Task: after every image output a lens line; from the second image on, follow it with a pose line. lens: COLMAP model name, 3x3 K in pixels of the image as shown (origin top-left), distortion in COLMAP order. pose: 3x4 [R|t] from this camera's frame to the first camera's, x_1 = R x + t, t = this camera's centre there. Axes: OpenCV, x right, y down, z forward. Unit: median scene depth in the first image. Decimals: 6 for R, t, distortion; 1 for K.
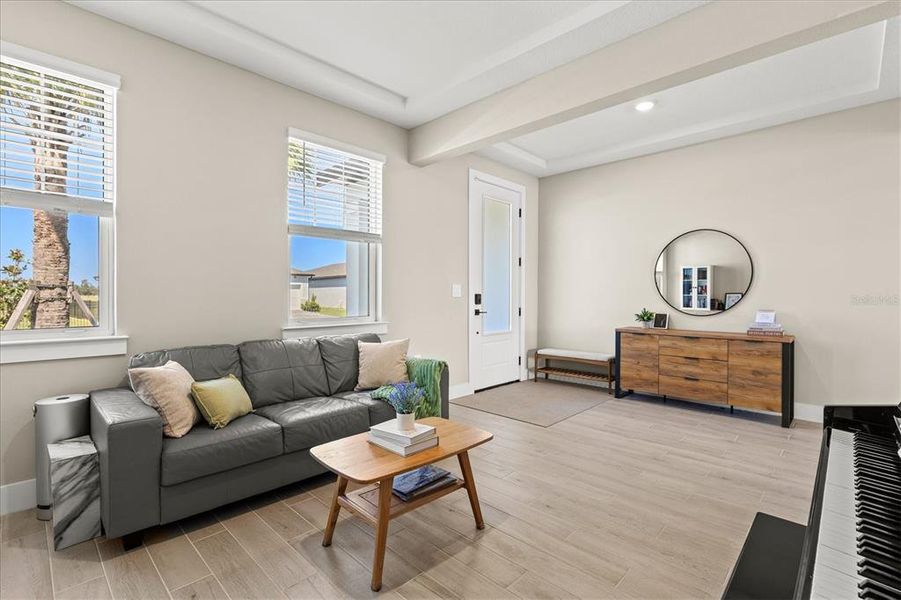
lens RADIAL K [[423.4, 0, 459.6], [0, 423.4, 293.6], [0, 0, 1]] dist [-0.003292, 0.002336]
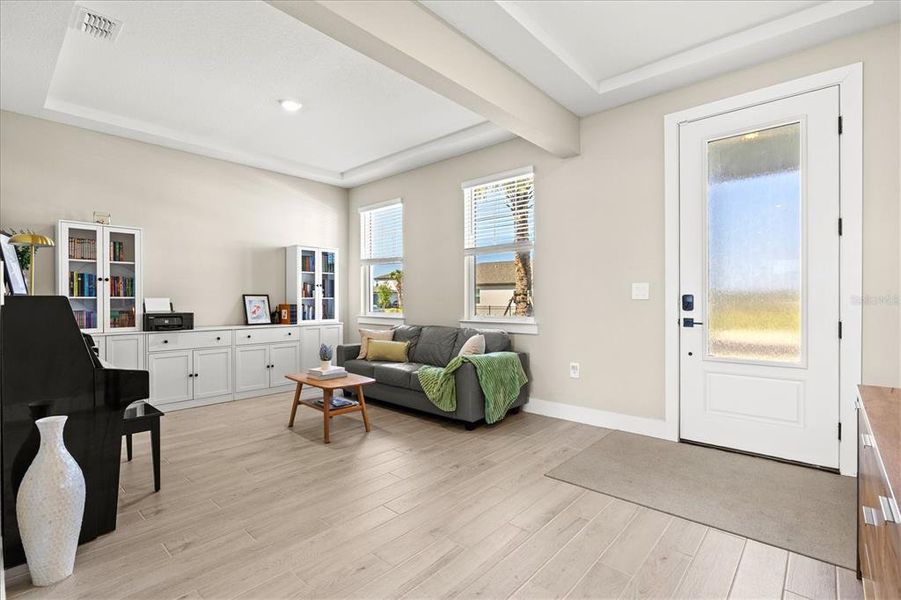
lens RADIAL K [[423.4, 0, 440.6], [0, 423.4, 303.3], [0, 0, 1]] dist [-0.003292, 0.002336]
pose [[0.001009, 0.006367, -0.999979, 0.766696], [-0.000252, 0.999980, 0.006367, 0.010674], [0.999999, 0.000245, 0.001010, 0.668178]]
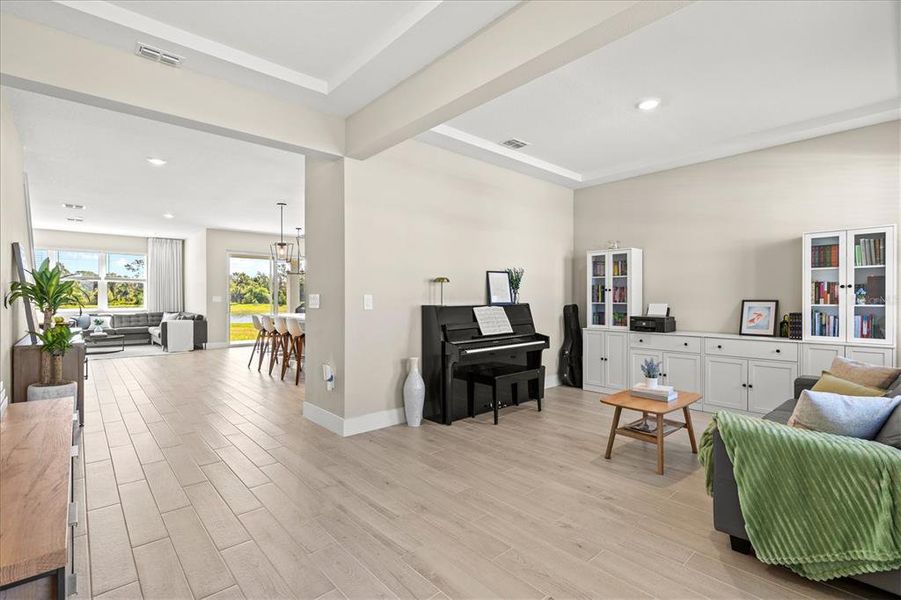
lens RADIAL K [[423.4, 0, 453.5], [0, 423.4, 298.7], [0, 0, 1]] dist [-0.003292, 0.002336]
pose [[-0.994945, -0.003199, 0.100366, 0.221723], [-0.003495, 0.999990, -0.002773, -0.002698], [-0.100357, -0.003109, -0.994947, 1.188941]]
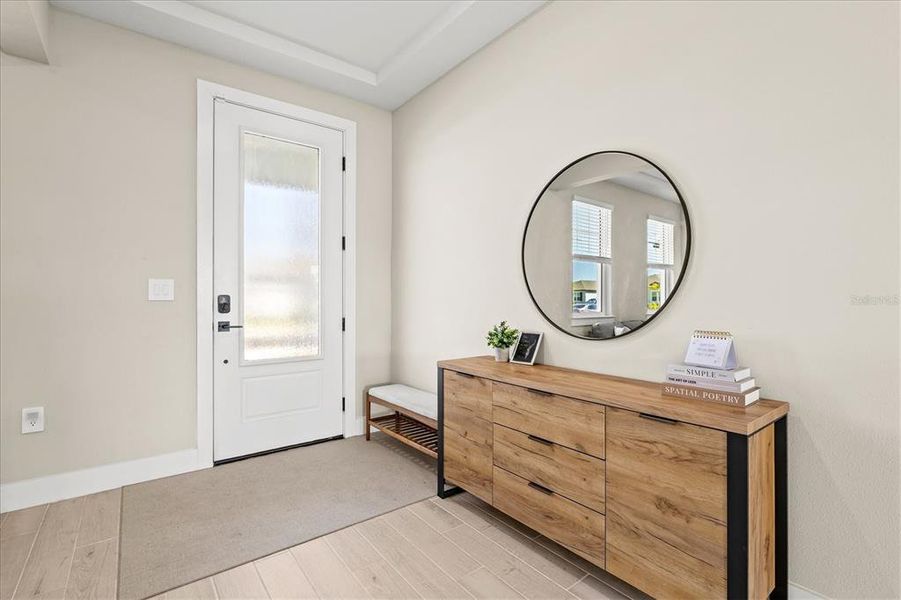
lens RADIAL K [[423.4, 0, 458.1], [0, 423.4, 295.6], [0, 0, 1]] dist [-0.003292, 0.002336]
pose [[0.987612, -0.003413, -0.156880, 0.494739], [0.002309, 0.999971, -0.007220, 0.006958], [0.156900, 0.006769, 0.987591, 0.516770]]
